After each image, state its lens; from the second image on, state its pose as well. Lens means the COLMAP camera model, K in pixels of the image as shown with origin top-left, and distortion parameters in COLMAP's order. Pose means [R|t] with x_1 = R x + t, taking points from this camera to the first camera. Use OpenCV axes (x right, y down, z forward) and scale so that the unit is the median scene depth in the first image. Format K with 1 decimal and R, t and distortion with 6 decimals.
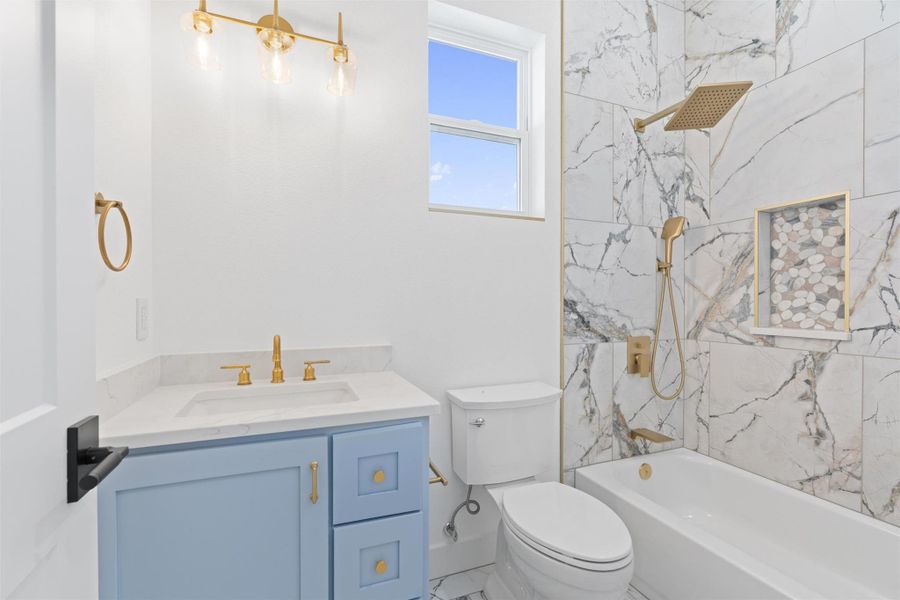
lens RADIAL K [[403.5, 0, 455.3], [0, 403.5, 302.4], [0, 0, 1]] dist [-0.015298, 0.006549]
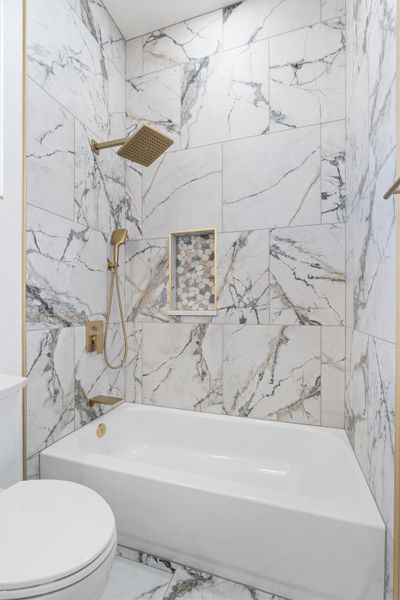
lens RADIAL K [[269.0, 0, 193.4], [0, 269.0, 306.8], [0, 0, 1]] dist [-0.015298, 0.006549]
pose [[0.658837, -0.002696, 0.752281, 0.045747], [0.005566, 0.999984, -0.001291, 0.048081], [-0.752265, 0.005038, 0.658842, 0.258684]]
